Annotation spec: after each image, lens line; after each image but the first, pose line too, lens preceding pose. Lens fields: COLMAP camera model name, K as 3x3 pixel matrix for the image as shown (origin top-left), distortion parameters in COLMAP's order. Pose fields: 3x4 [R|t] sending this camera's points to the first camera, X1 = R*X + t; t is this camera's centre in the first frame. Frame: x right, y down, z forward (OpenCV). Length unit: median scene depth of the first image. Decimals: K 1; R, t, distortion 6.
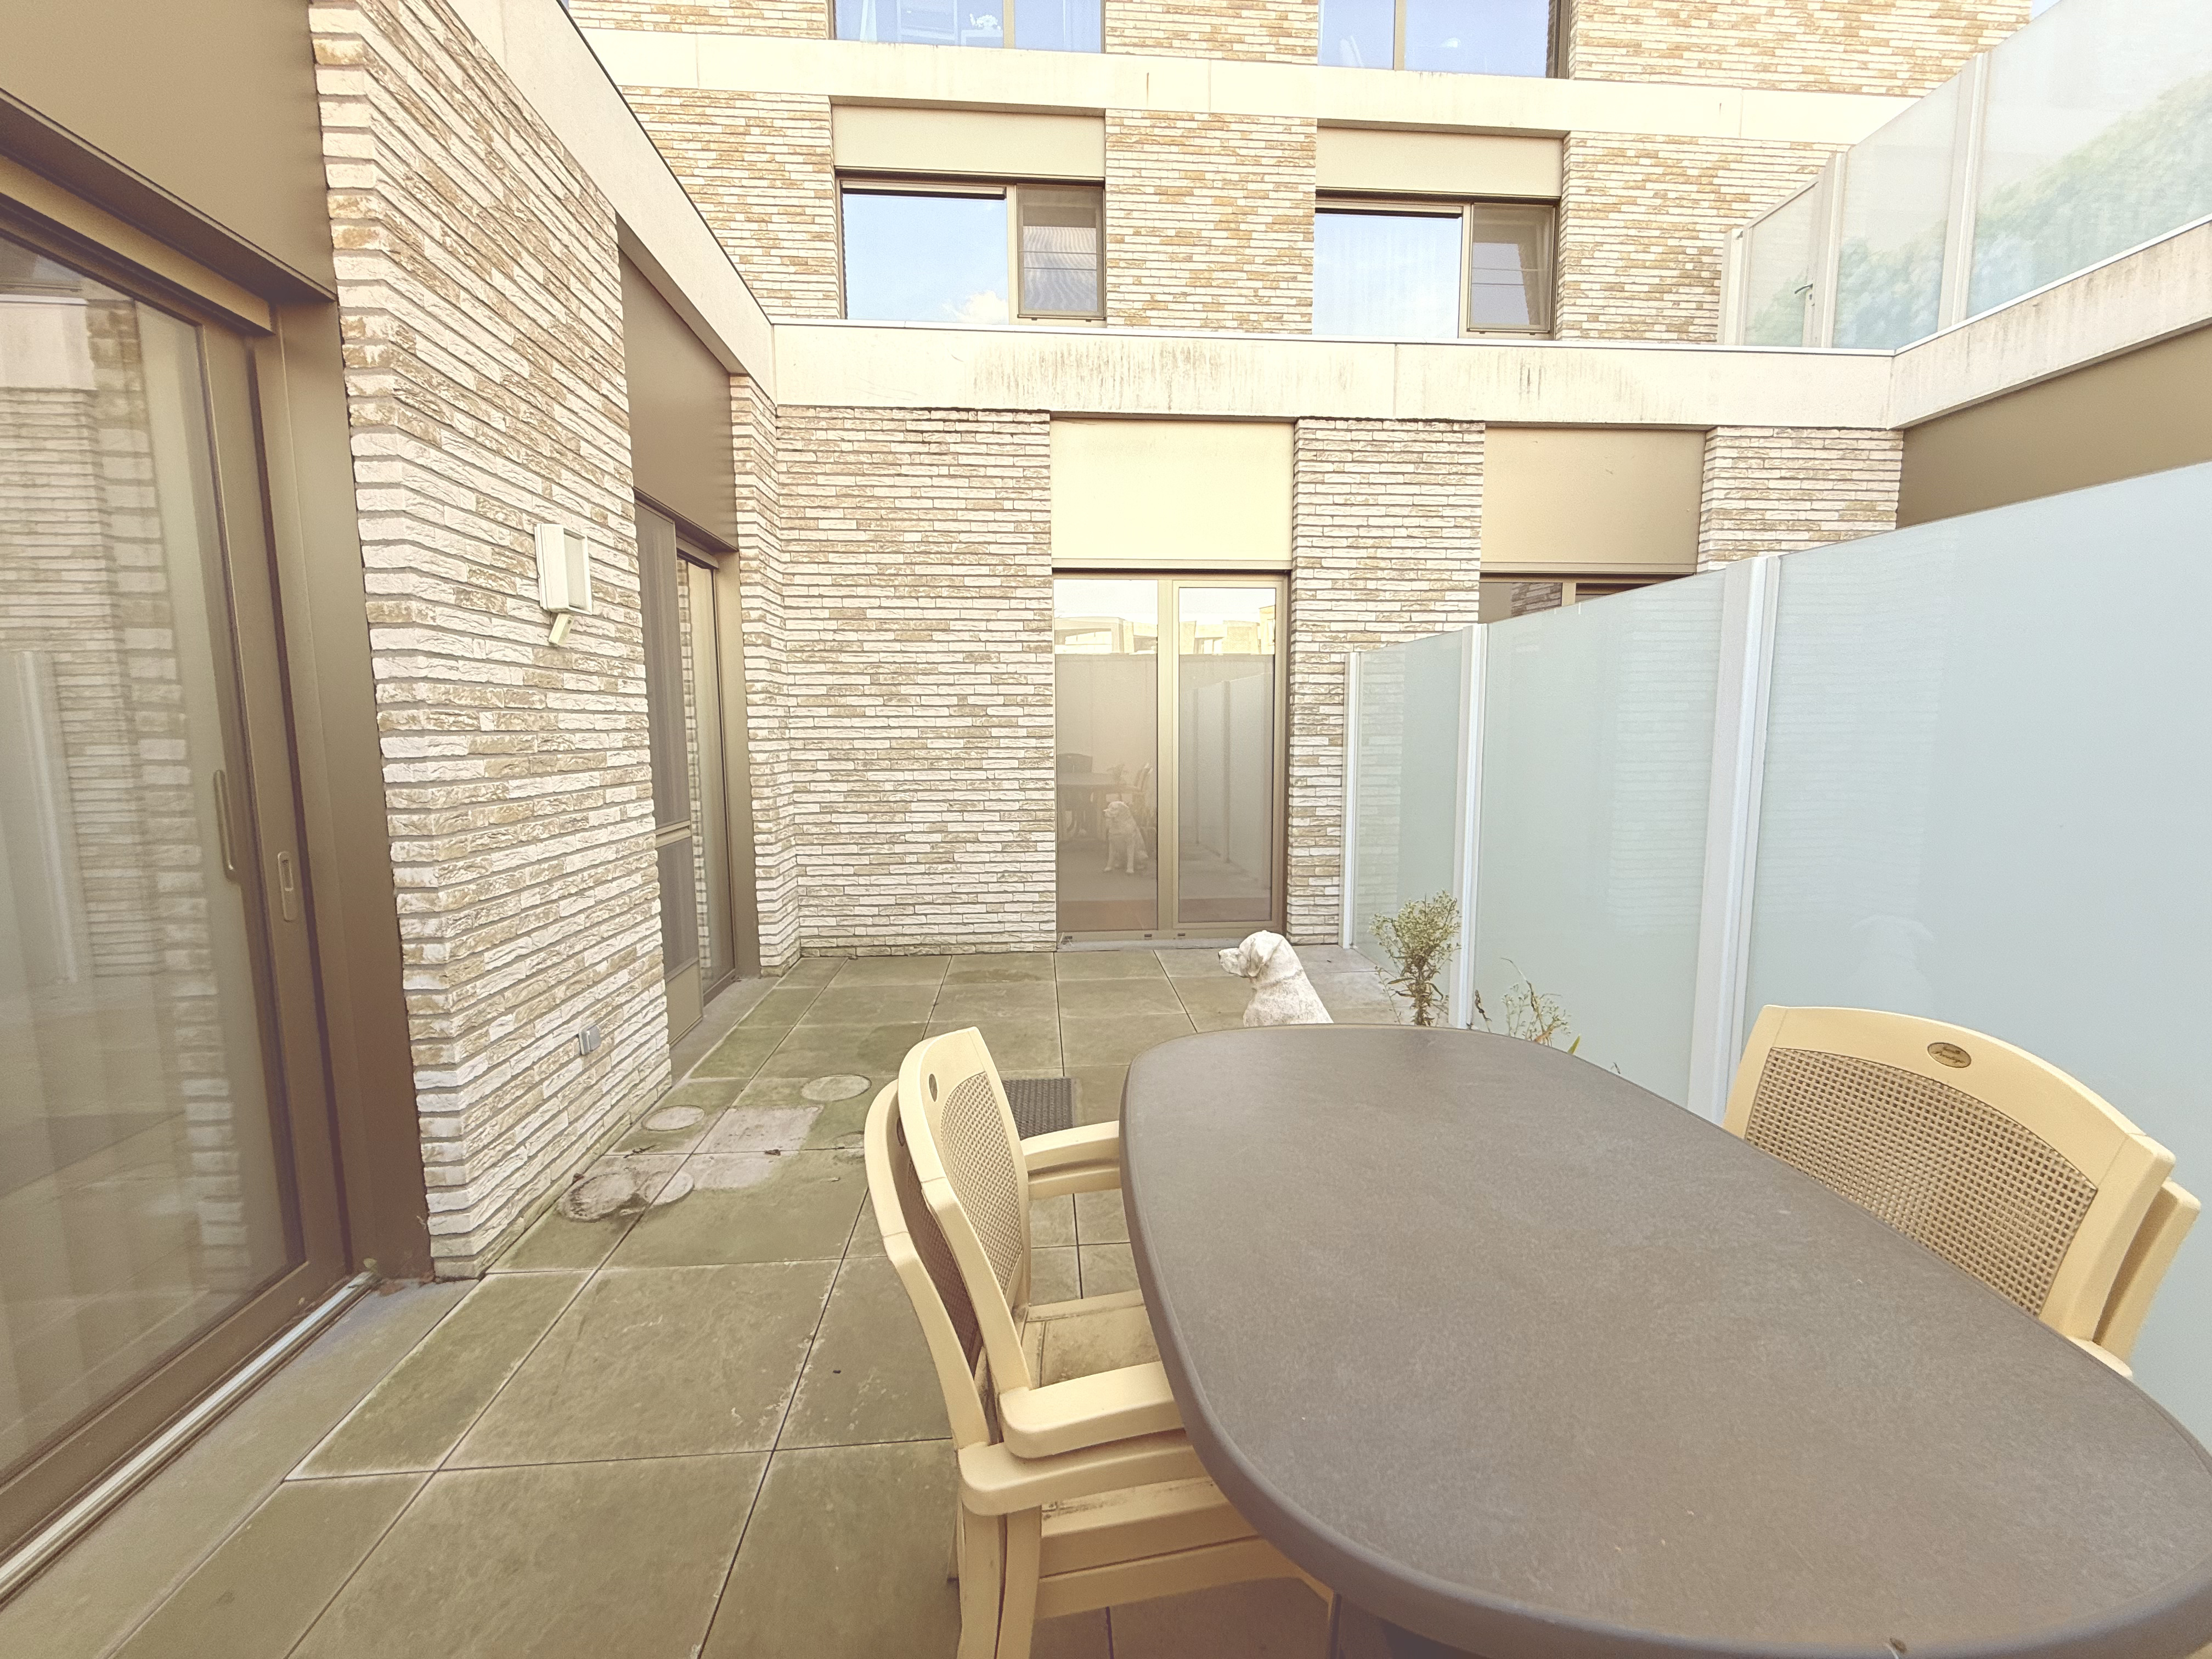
lens RADIAL K [[880.9, 0, 1102.2], [0, 880.9, 827.2], [0, 0, 1]] dist [0.000797, -0.000004]
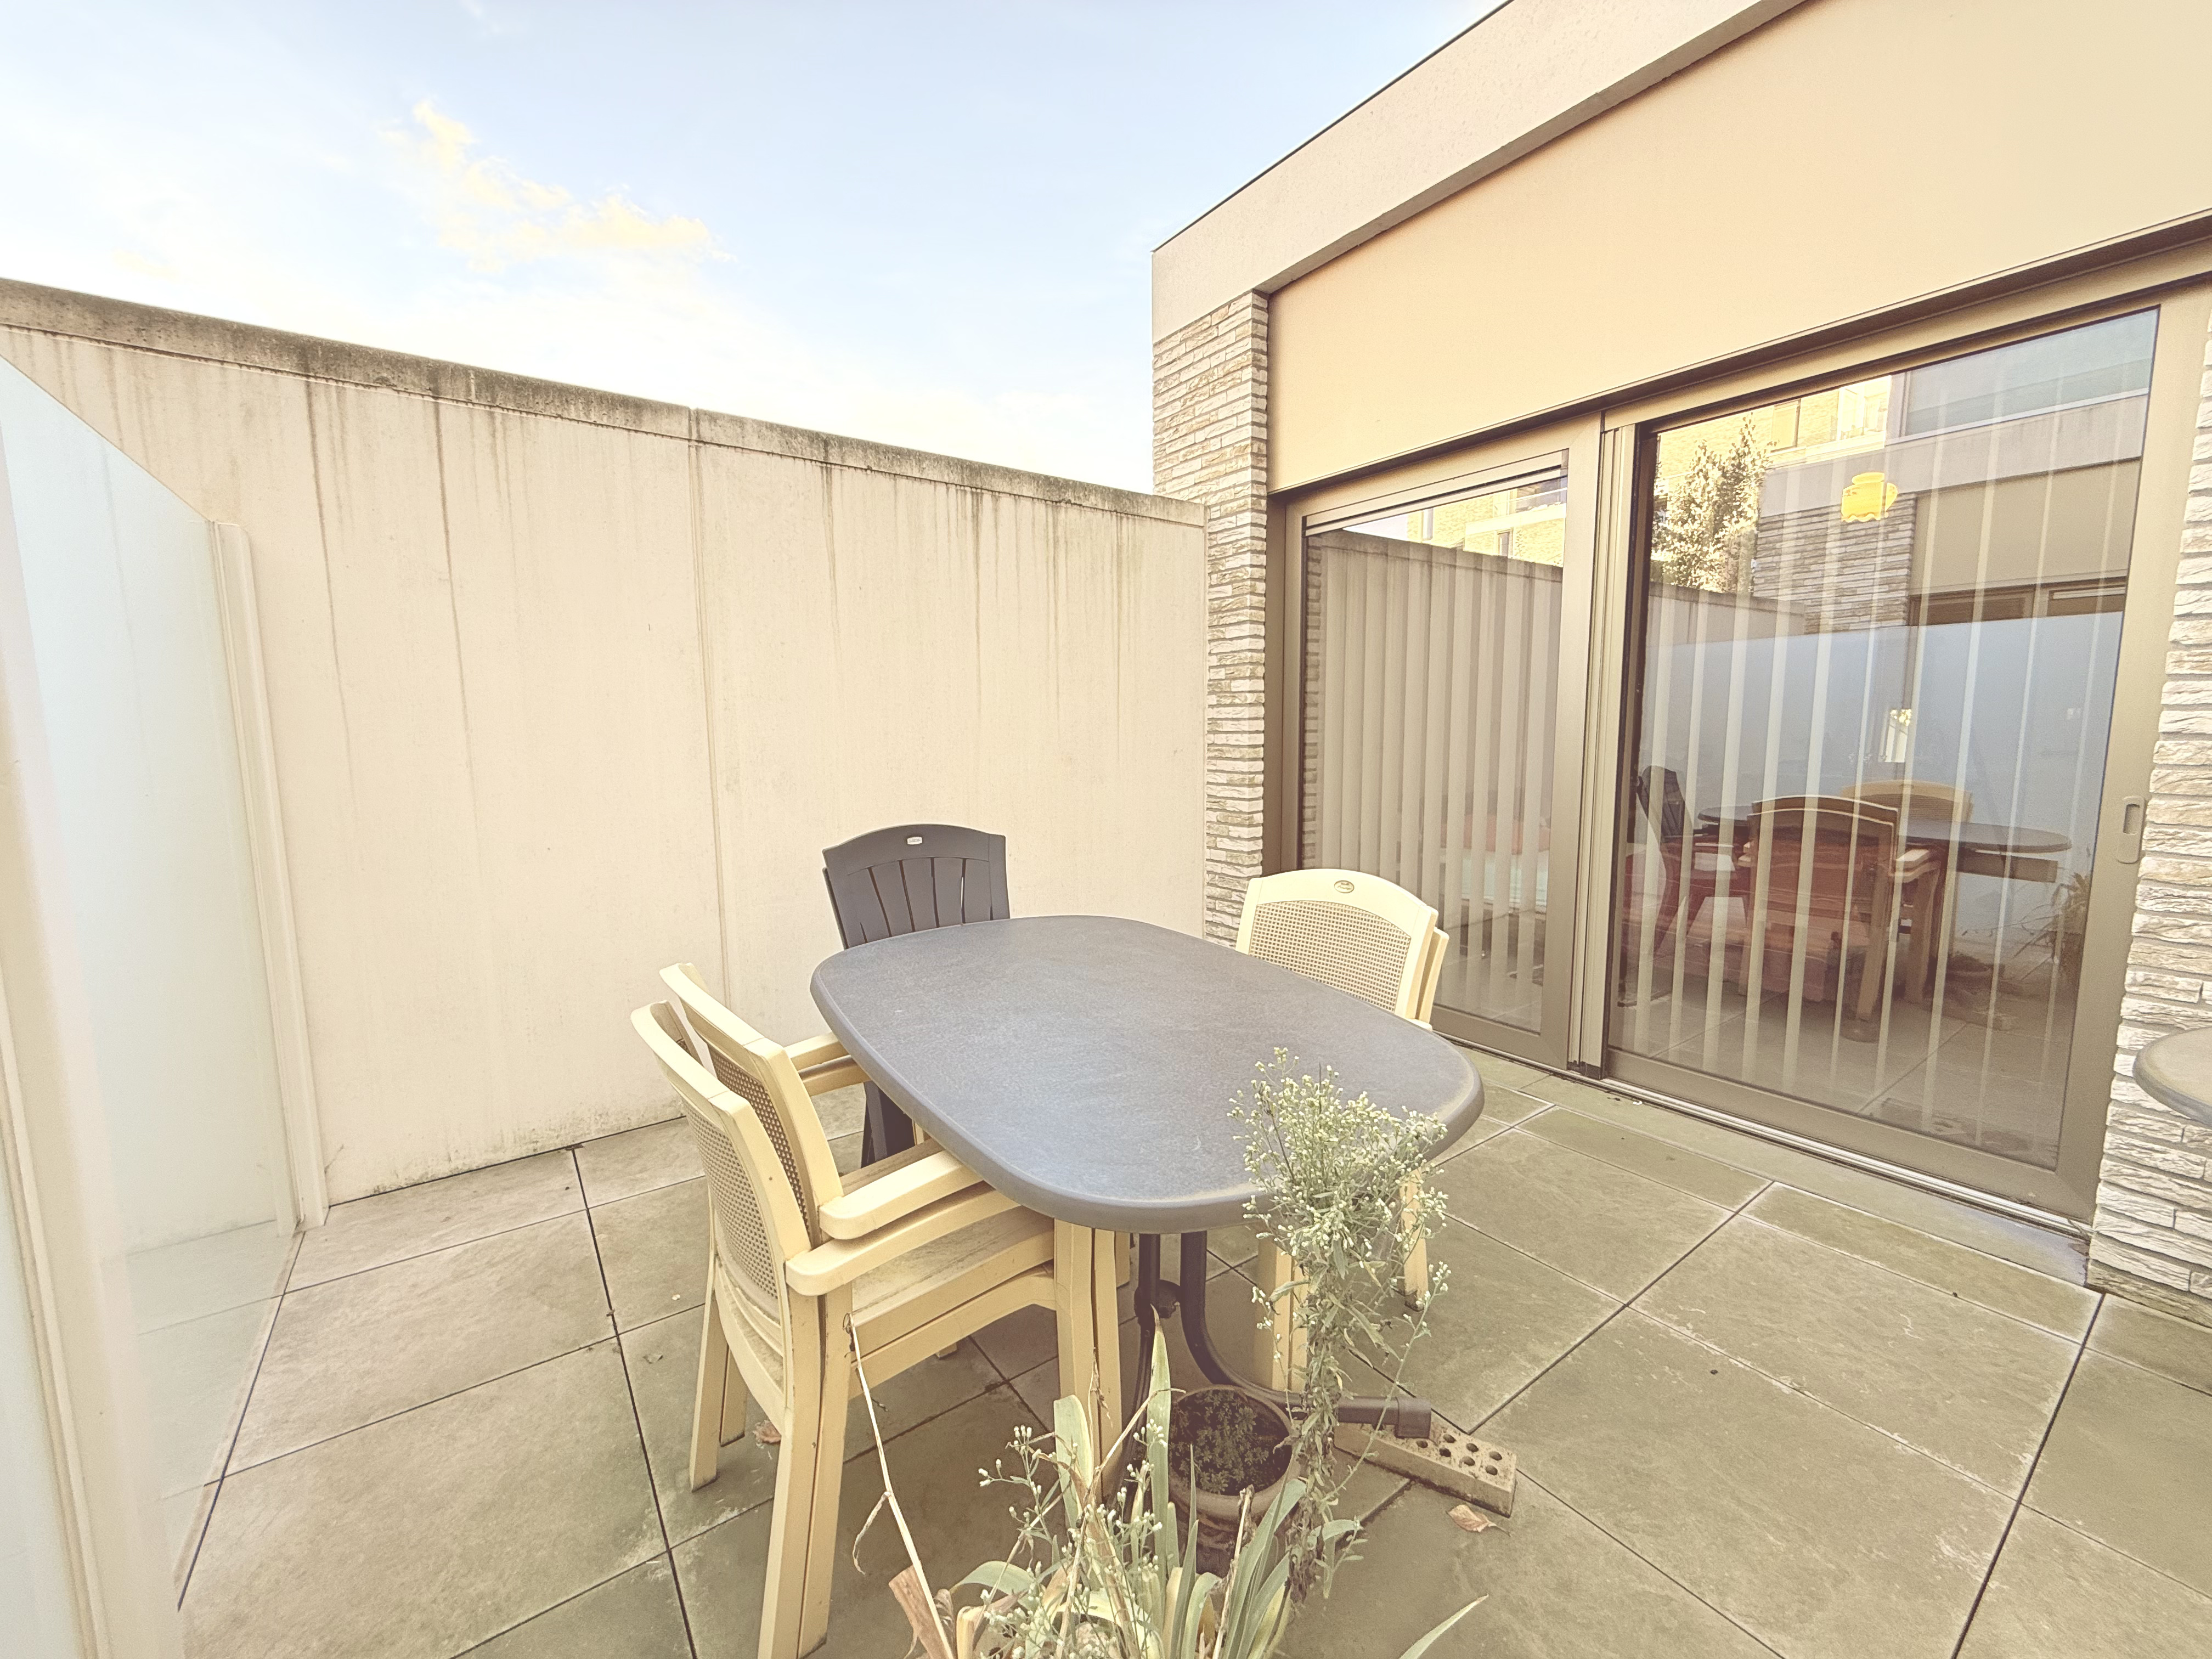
lens RADIAL K [[880.9, 0, 1108.8], [0, 880.9, 824.4], [0, 0, 1]] dist [0.000797, -0.000004]
pose [[-0.856867, 0.073349, -0.510293, 0.747682], [-0.045425, 0.975235, 0.216455, -0.128620], [0.513532, 0.208654, -0.832315, 1.467919]]
